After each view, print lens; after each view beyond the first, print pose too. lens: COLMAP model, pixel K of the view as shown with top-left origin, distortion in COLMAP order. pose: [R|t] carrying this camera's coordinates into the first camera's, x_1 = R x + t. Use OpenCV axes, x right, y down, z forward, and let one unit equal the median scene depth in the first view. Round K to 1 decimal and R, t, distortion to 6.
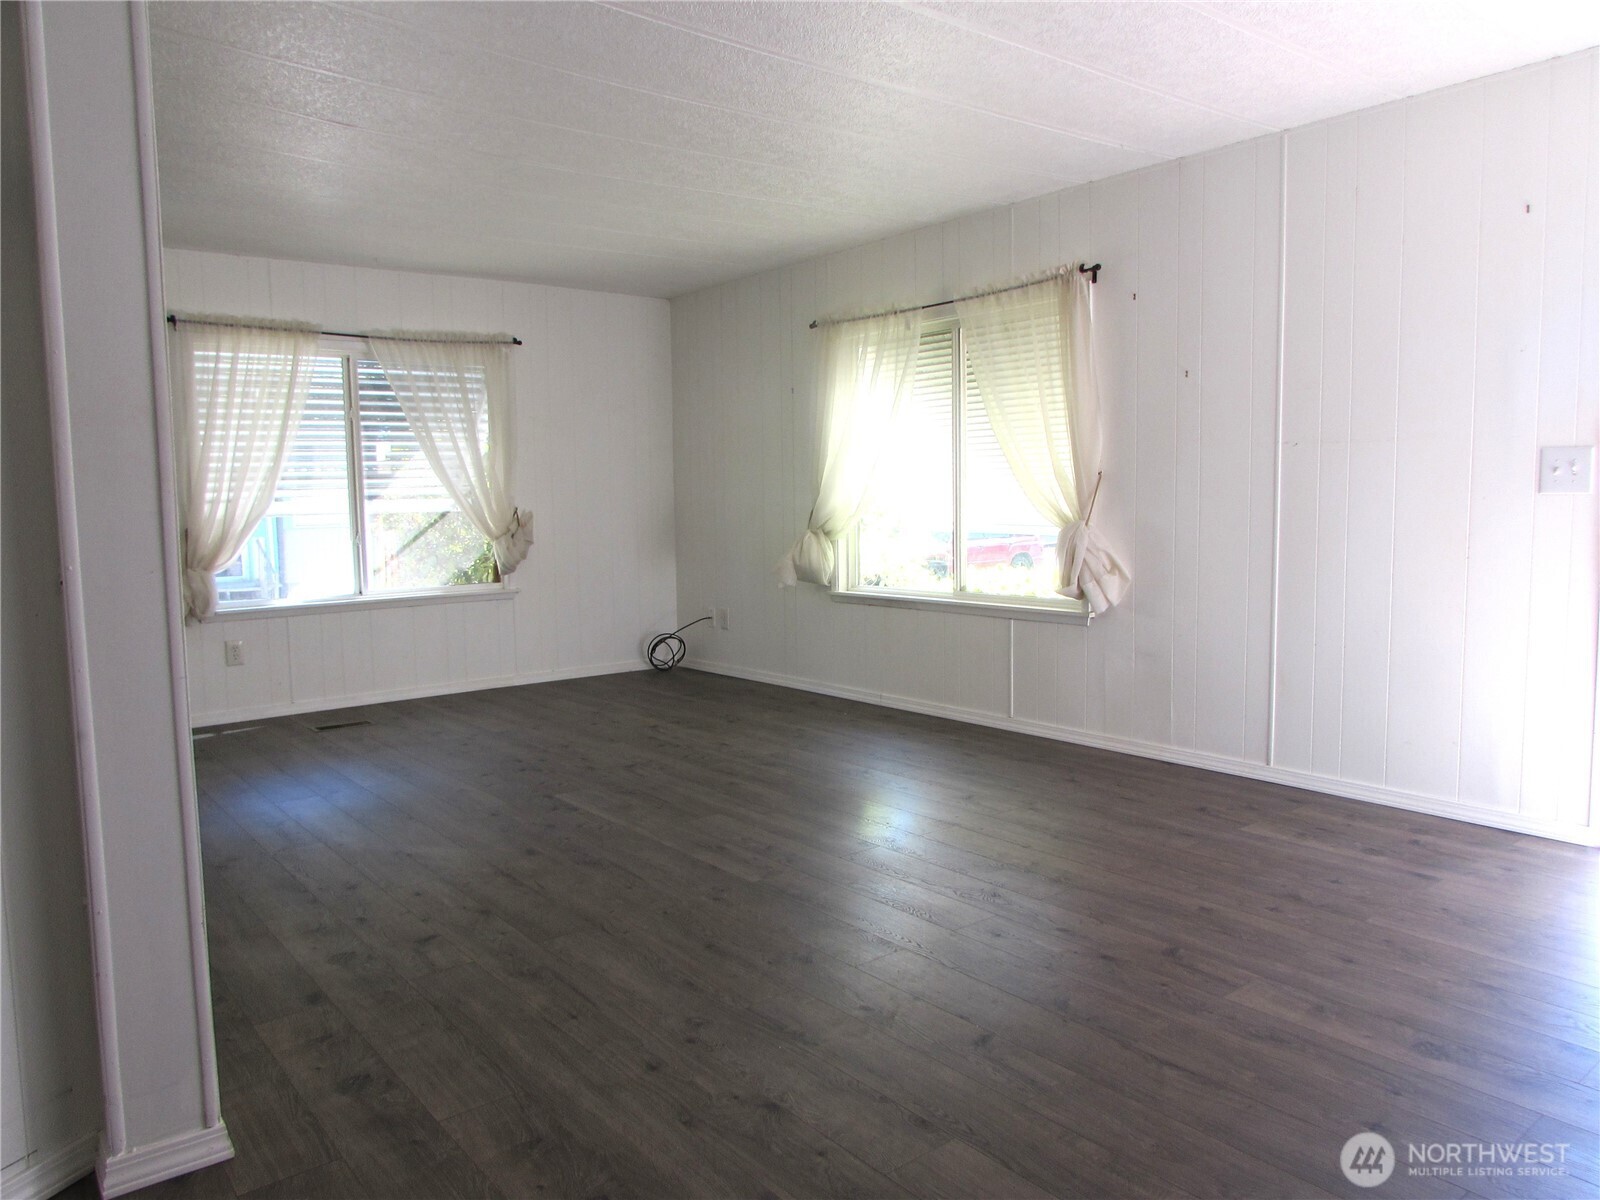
lens RADIAL K [[1132.7, 0, 800.4], [0, 1132.7, 614.6], [0, 0, 1]] dist [-0.036971, -0.000367]
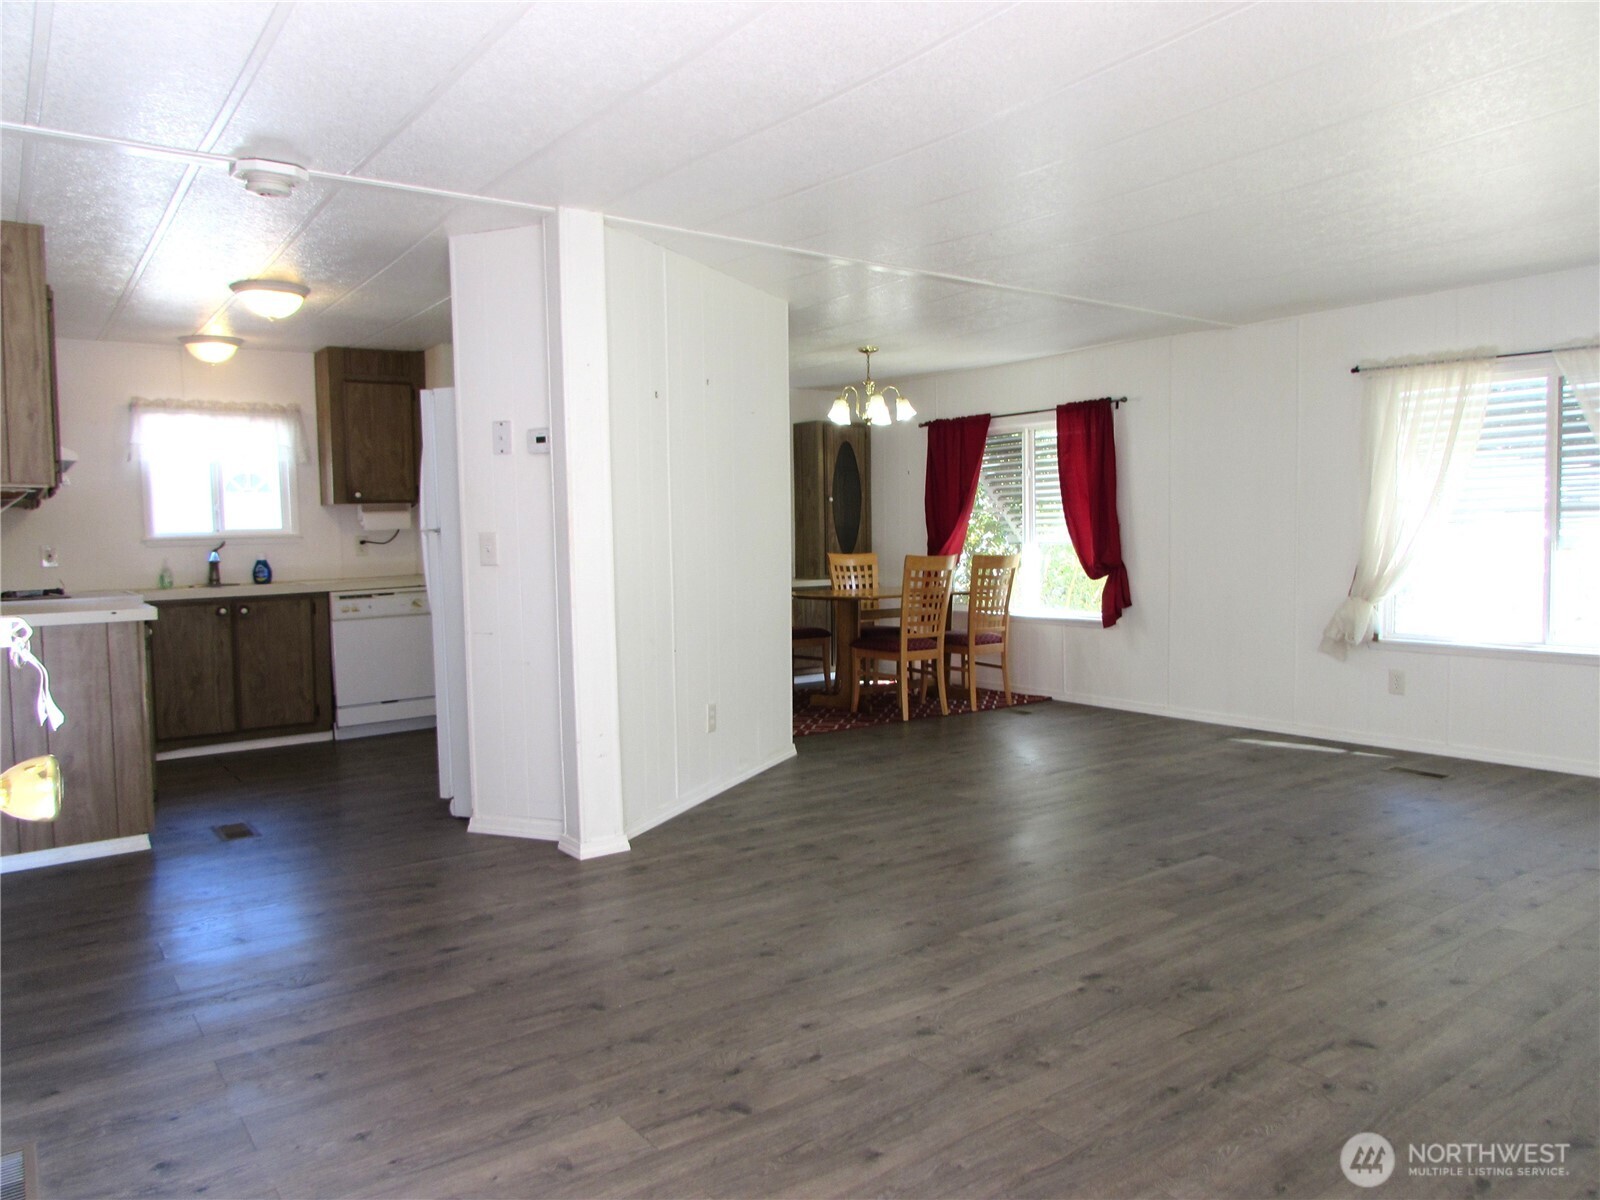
lens RADIAL K [[1133.8, 0, 800.0], [0, 1133.8, 600.0], [0, 0, 1]] dist [-0.049326, 0.024963]
pose [[-0.027828, 0.082355, -0.996214, 0.967406], [-0.091660, 0.992192, 0.084582, -0.140911], [0.995401, 0.093667, -0.020062, 0.853652]]
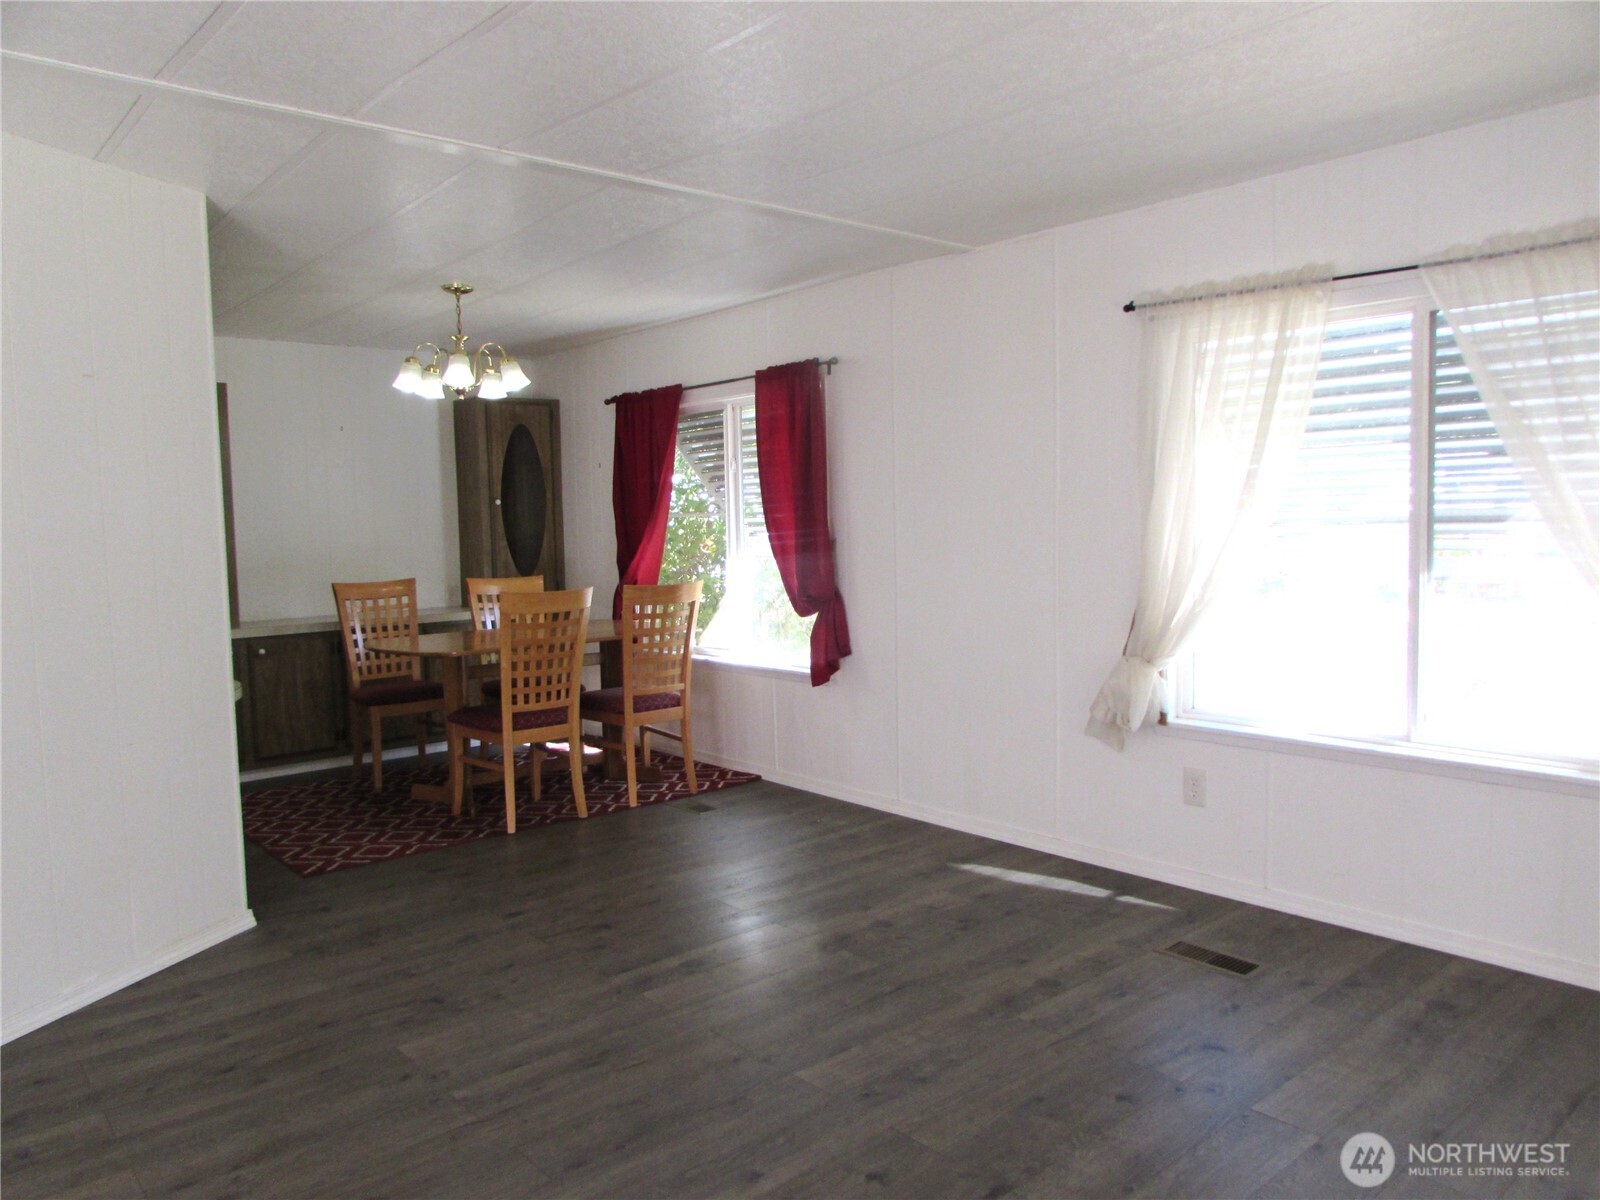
lens RADIAL K [[1132.7, 0, 800.4], [0, 1132.7, 614.6], [0, 0, 1]] dist [-0.036971, -0.000367]
pose [[0.058137, 0.109919, -0.992239, 0.261854], [-0.082801, 0.991026, 0.104933, -0.219488], [0.994869, 0.076058, 0.066716, 1.298501]]
